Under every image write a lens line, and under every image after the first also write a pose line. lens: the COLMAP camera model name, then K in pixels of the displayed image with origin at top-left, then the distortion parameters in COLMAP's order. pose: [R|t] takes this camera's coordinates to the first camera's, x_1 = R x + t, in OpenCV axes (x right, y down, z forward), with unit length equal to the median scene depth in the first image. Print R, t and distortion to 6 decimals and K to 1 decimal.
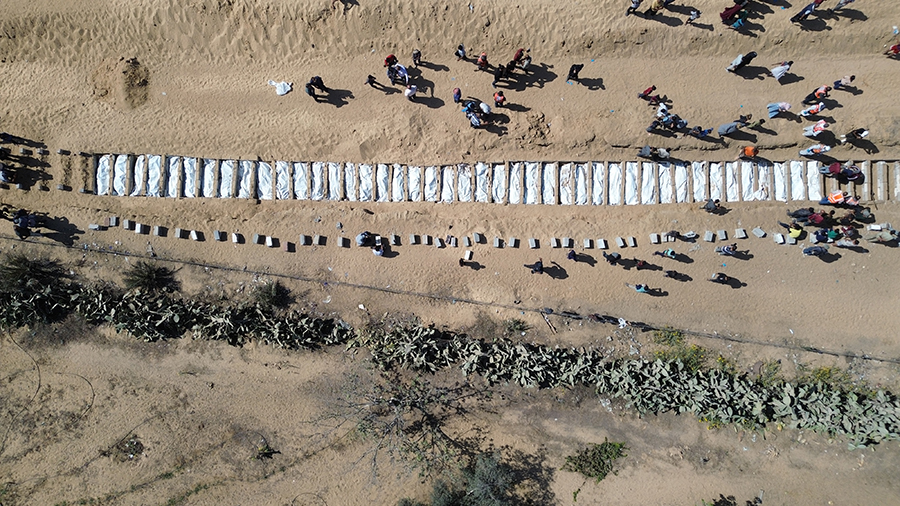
lens RADIAL K [[633.6, 0, 446.9], [0, 633.6, 255.3], [0, 0, 1]] dist [0.062757, -0.065493]
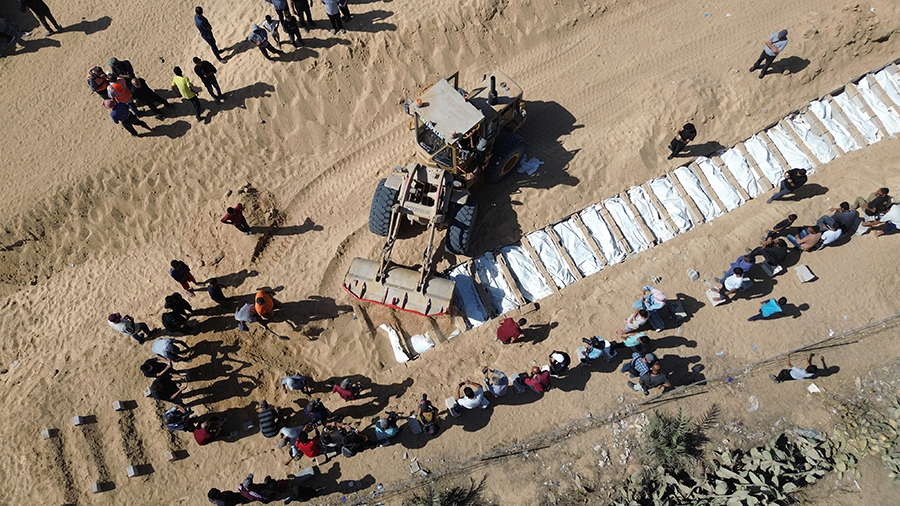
lens RADIAL K [[633.6, 0, 449.2], [0, 633.6, 252.5], [0, 0, 1]] dist [0.062757, -0.065493]
pose [[0.897653, -0.419622, 0.134672, -0.427590], [0.440645, 0.859556, -0.258834, -0.011981], [-0.007146, 0.291686, 0.956488, 0.445146]]
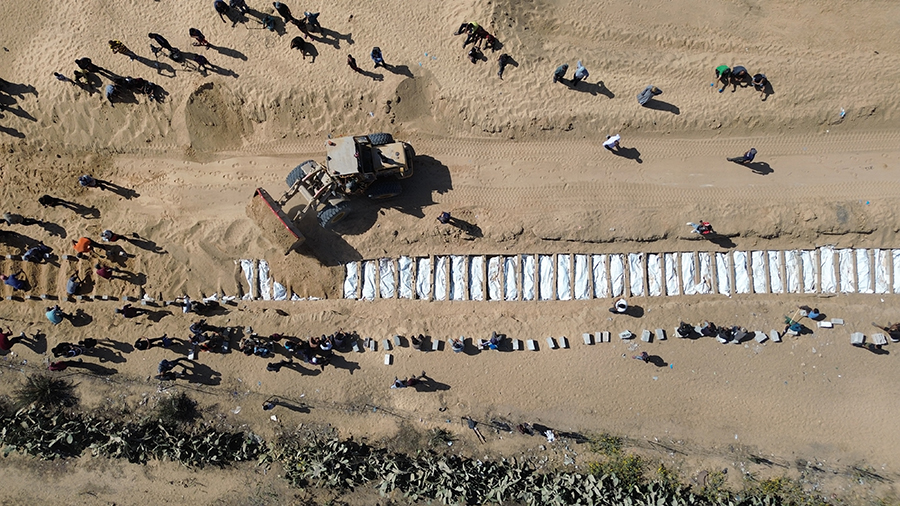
lens RADIAL K [[633.6, 0, 448.9], [0, 633.6, 248.9], [0, 0, 1]] dist [0.062757, -0.065493]
pose [[0.999820, -0.015994, -0.010234, 0.132301], [0.015838, 0.999760, -0.015128, -0.145227], [0.010474, 0.014964, 0.999833, 0.064806]]
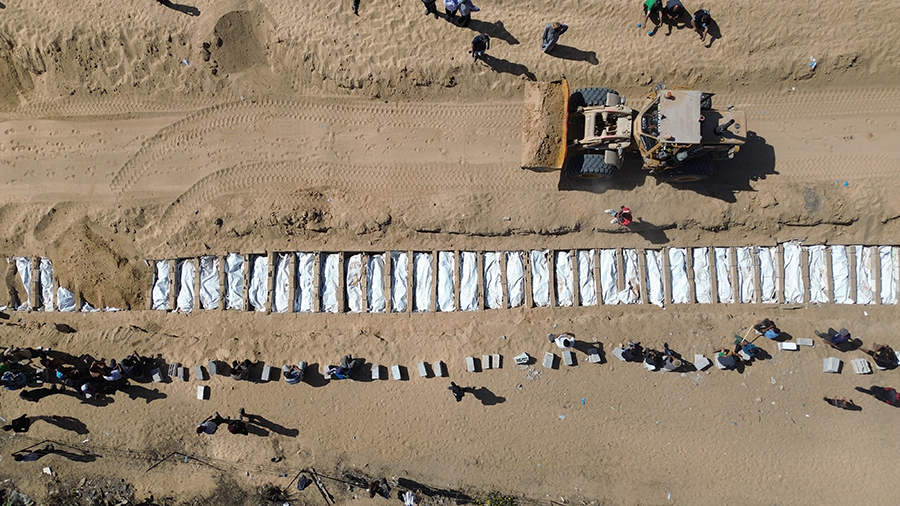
lens RADIAL K [[633.6, 0, 455.5], [0, 633.6, 251.1], [0, 0, 1]] dist [0.062757, -0.065493]
pose [[0.999860, -0.012917, -0.010614, 0.312876], [0.012751, 0.999797, -0.015569, -0.137738], [0.010813, 0.015432, 0.999822, 0.300475]]
